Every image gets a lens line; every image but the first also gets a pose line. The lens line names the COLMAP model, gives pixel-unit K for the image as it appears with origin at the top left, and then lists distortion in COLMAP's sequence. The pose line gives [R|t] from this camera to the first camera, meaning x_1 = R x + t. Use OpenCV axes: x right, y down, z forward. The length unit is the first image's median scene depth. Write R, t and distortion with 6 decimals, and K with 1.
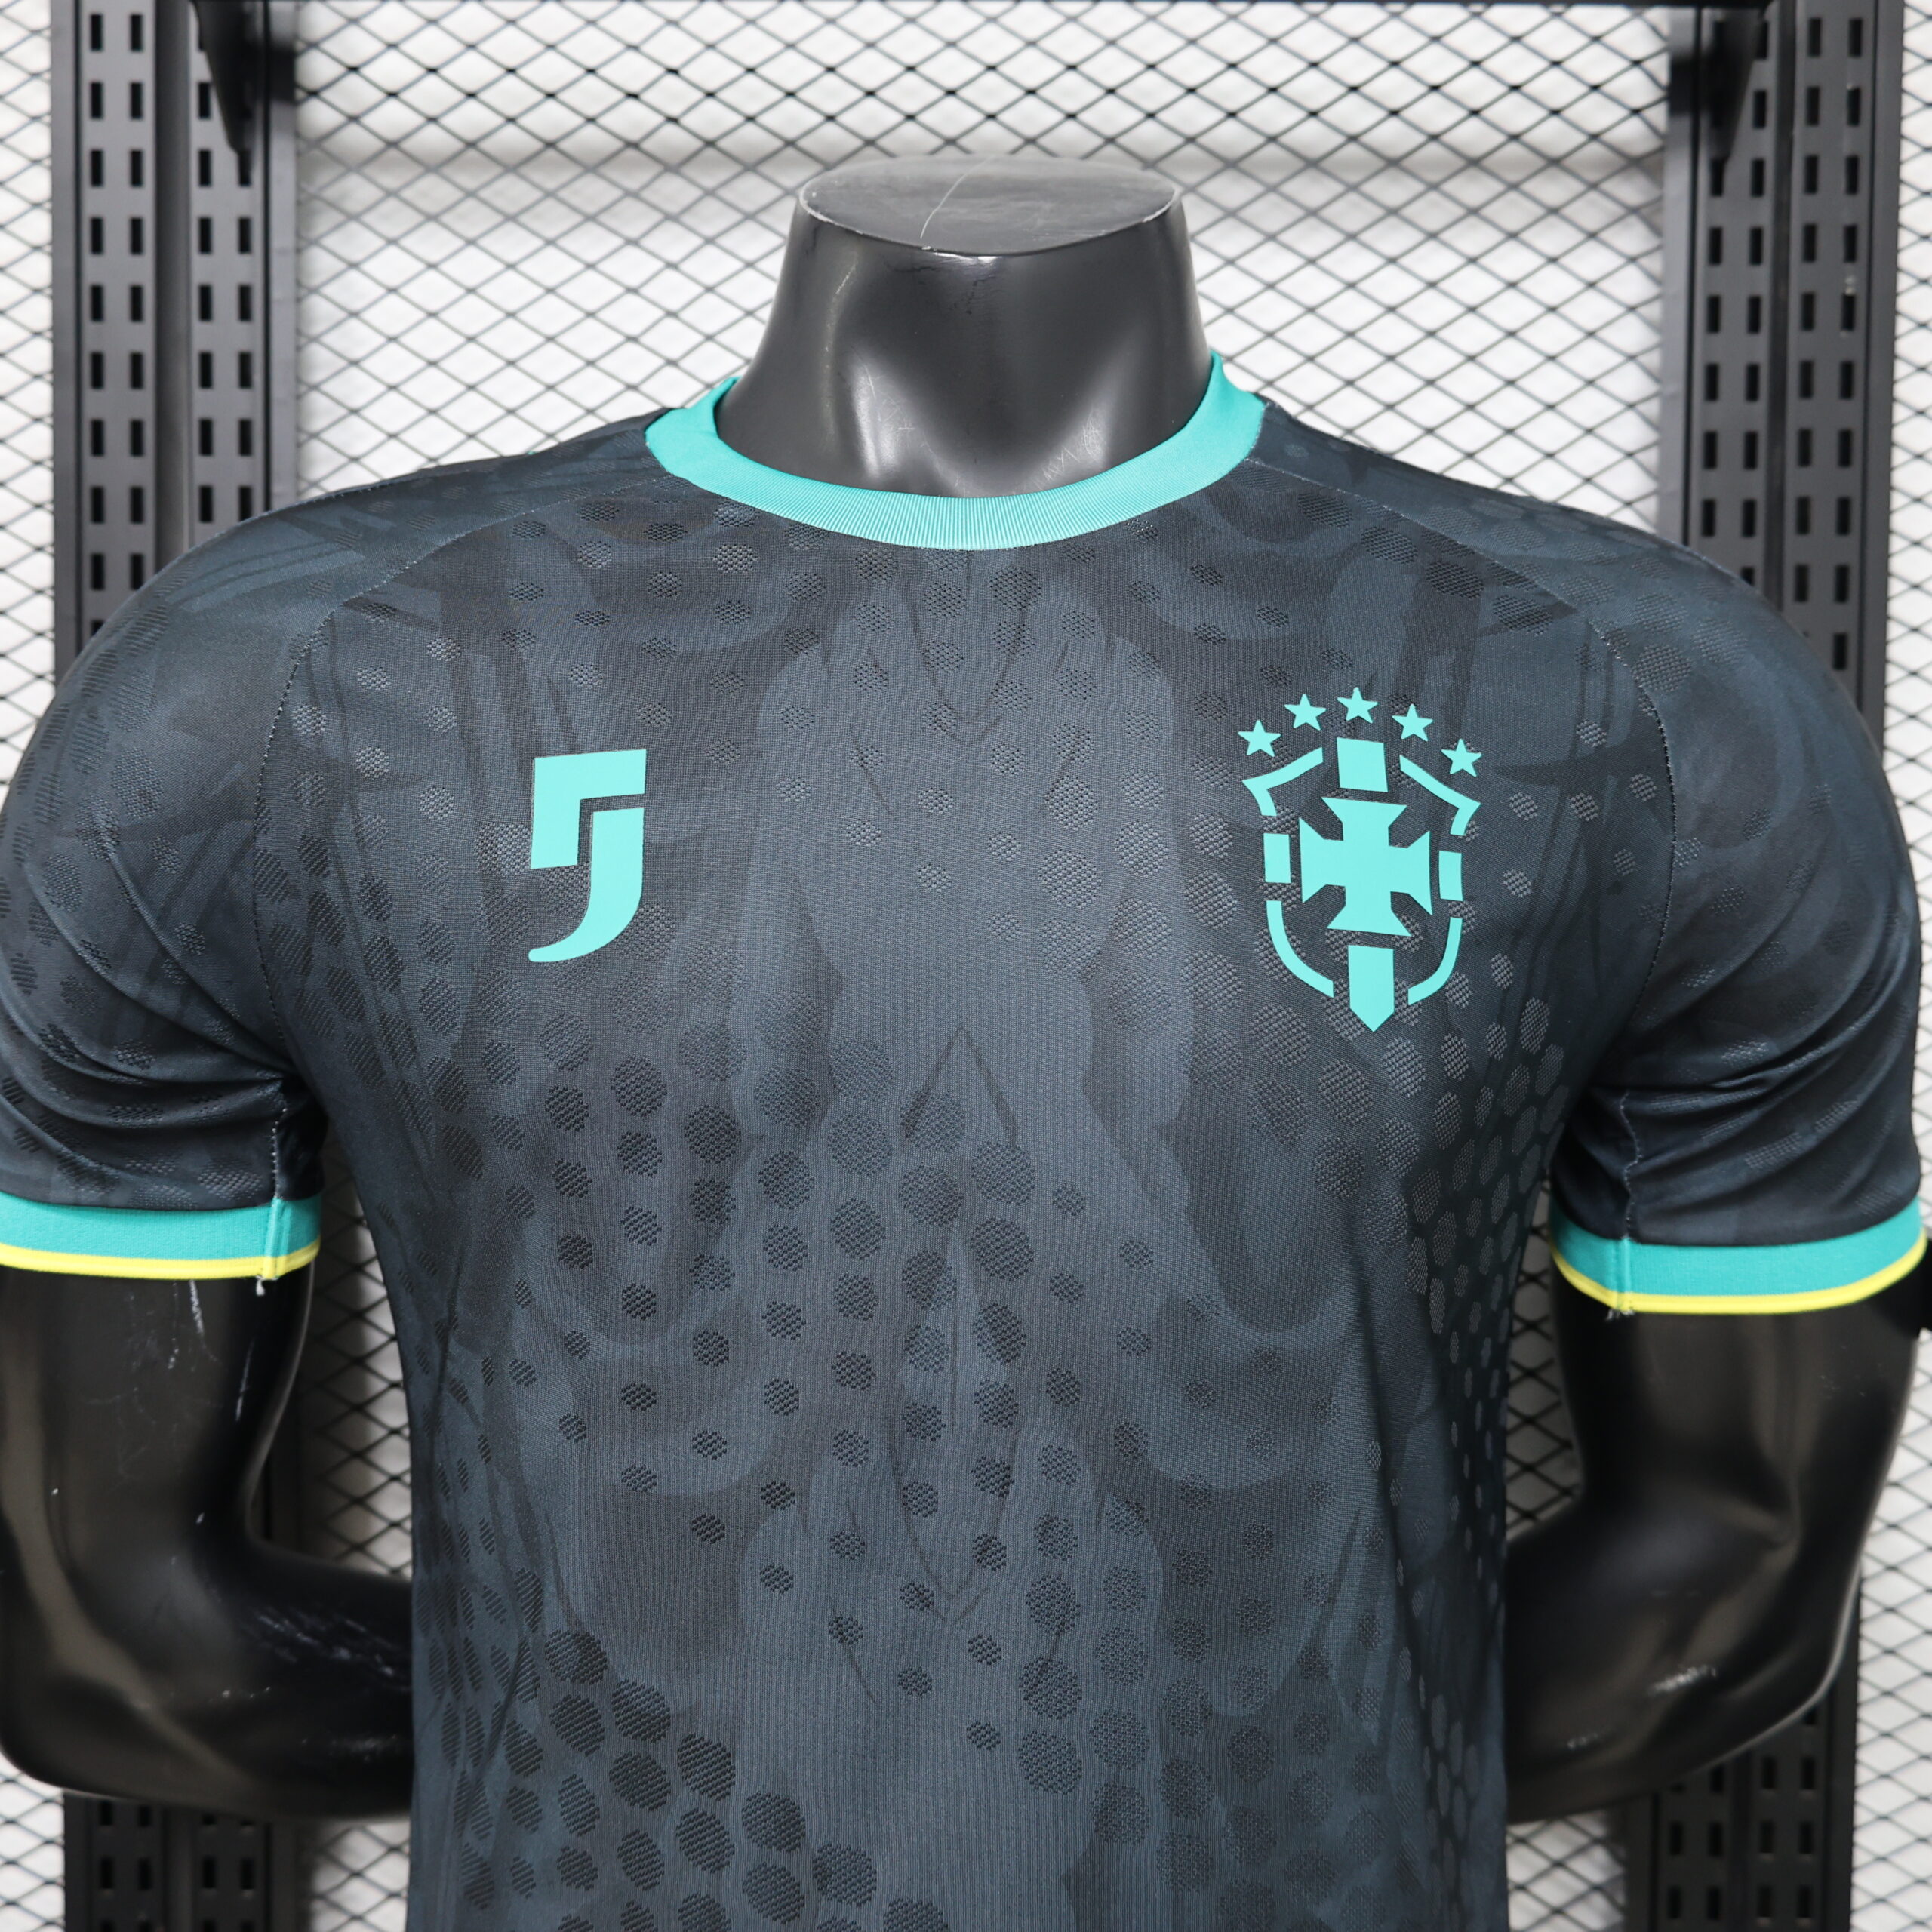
lens RADIAL K [[1938.9, 0, 964.5], [0, 1938.9, 1045.7], [0, 0, 1]] dist [-0.000239, -0.007554]
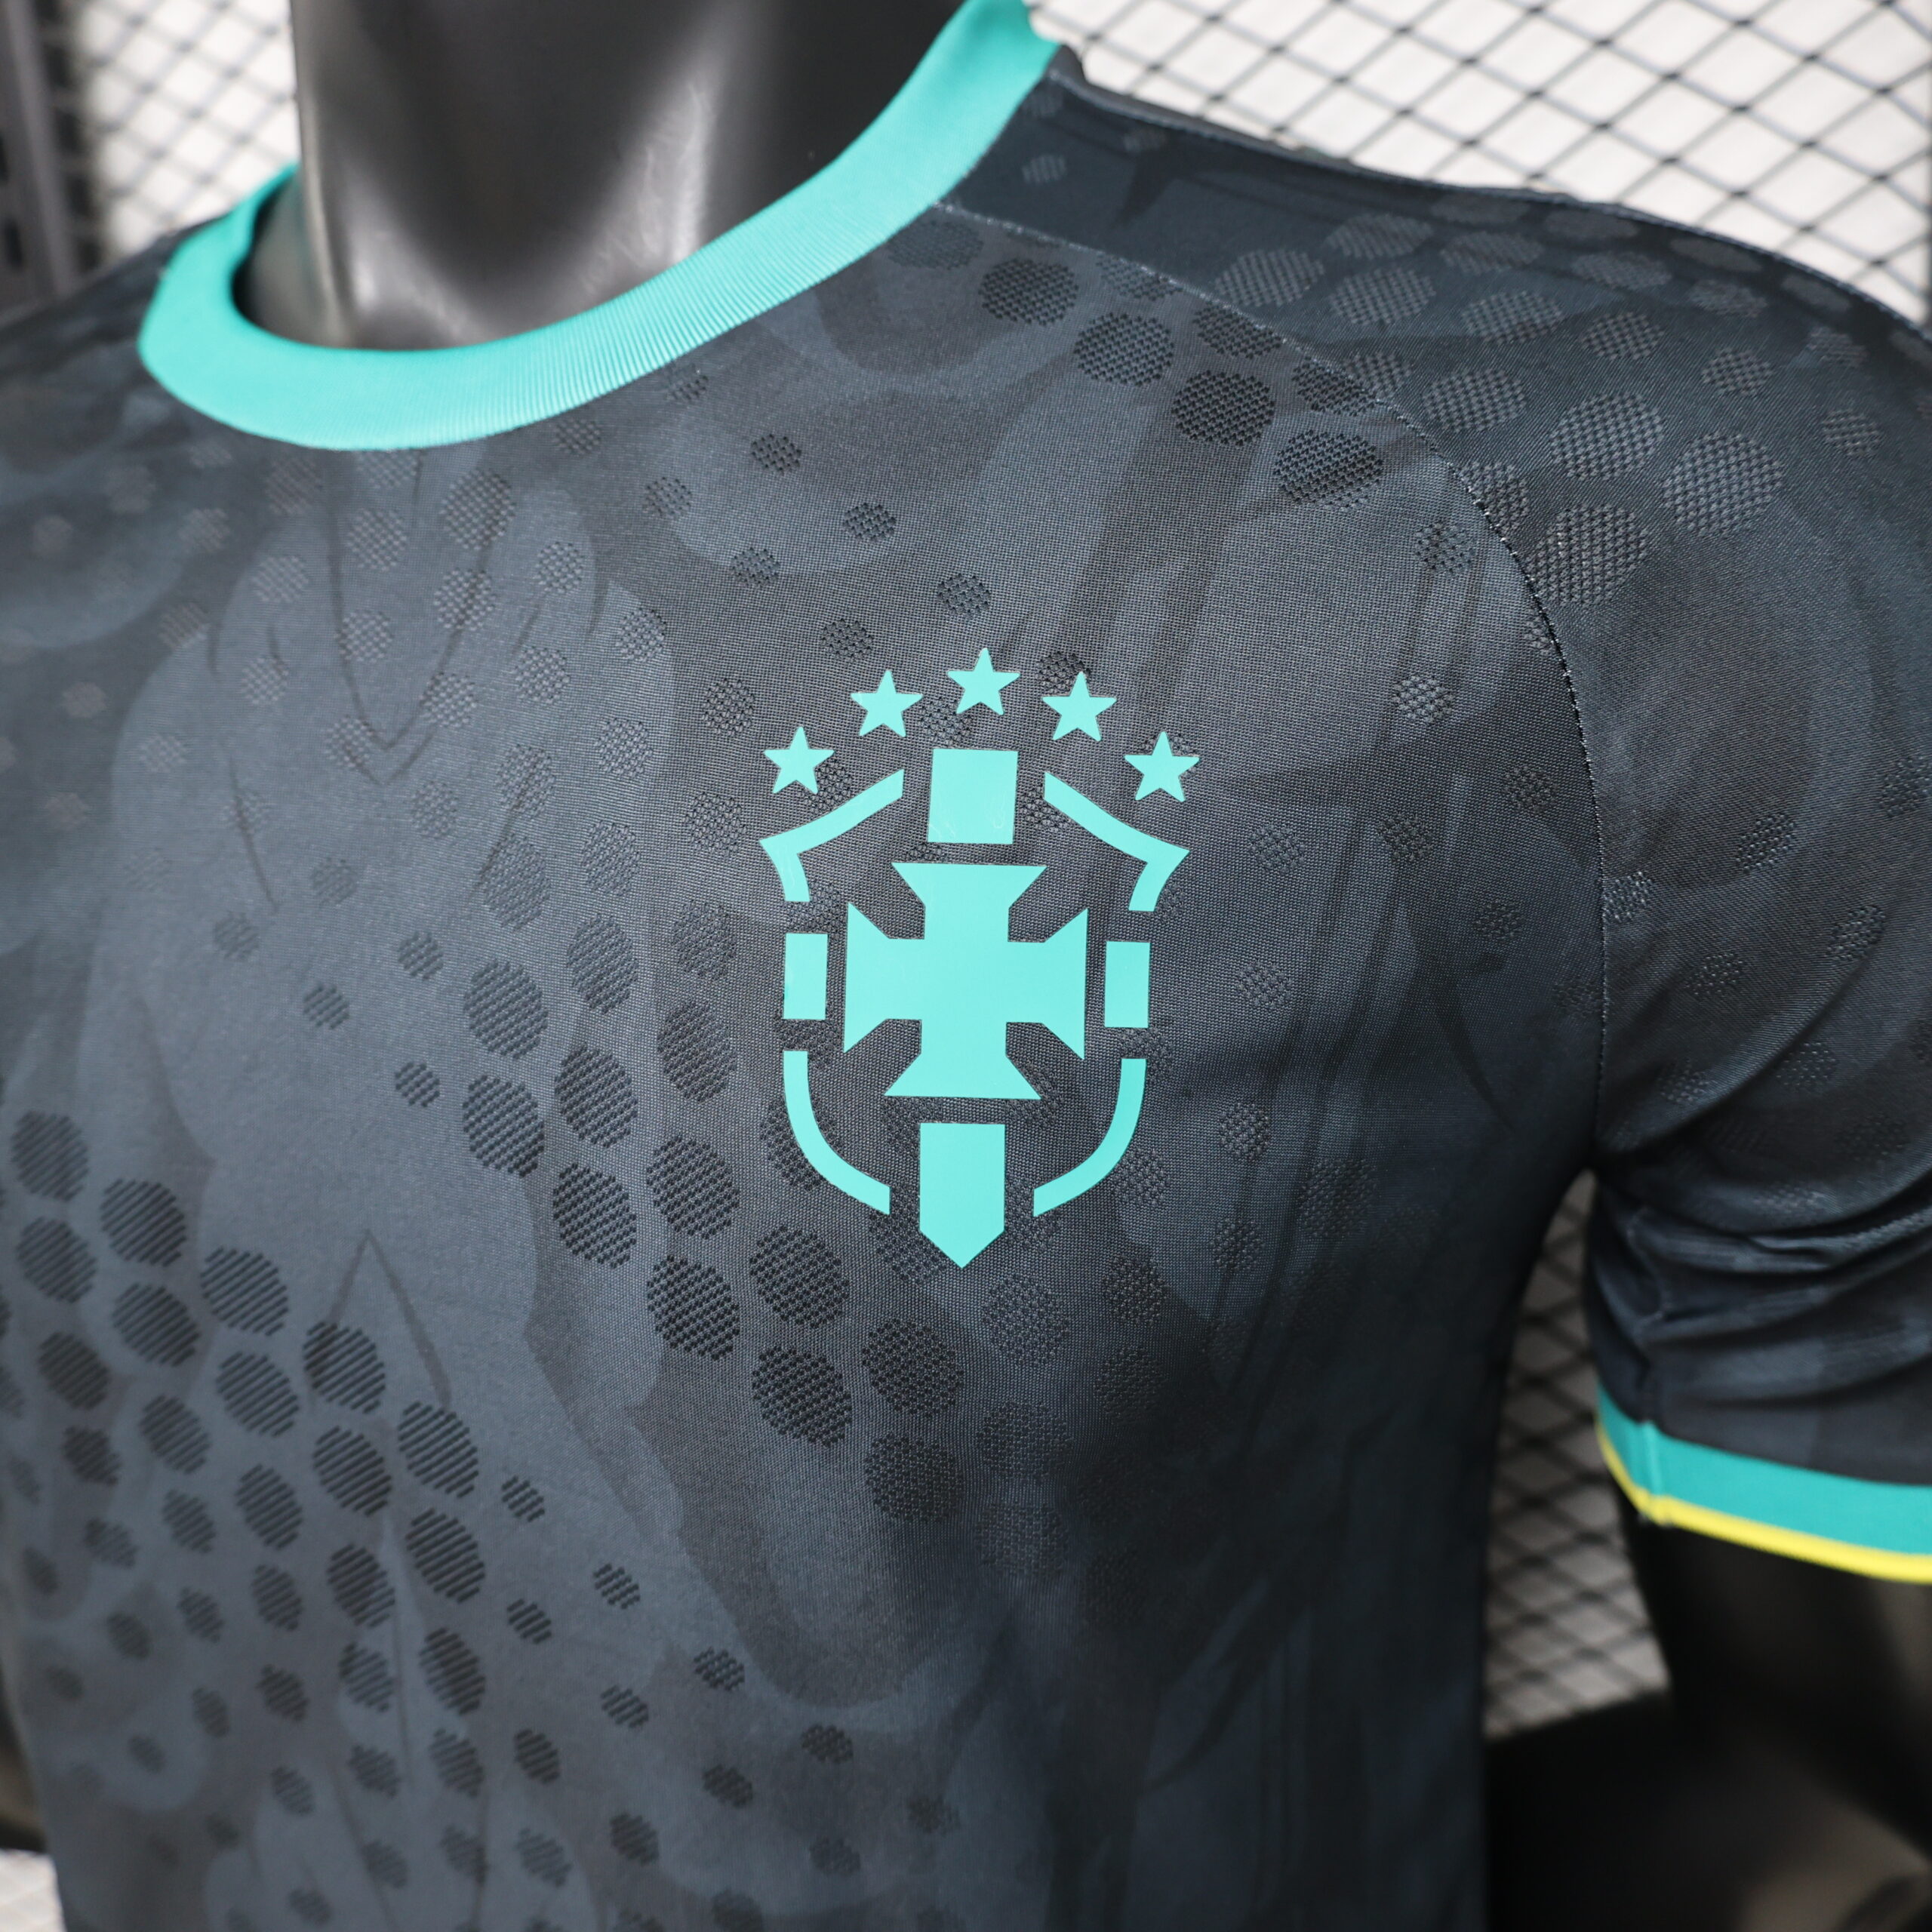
lens RADIAL K [[1938.9, 0, 964.5], [0, 1938.9, 1045.7], [0, 0, 1]] dist [-0.000239, -0.007554]
pose [[0.950045, 0.011432, -0.311904, 0.382723], [0.053655, 0.978470, 0.199294, -0.186386], [0.307467, -0.206074, 0.928977, 0.438843]]
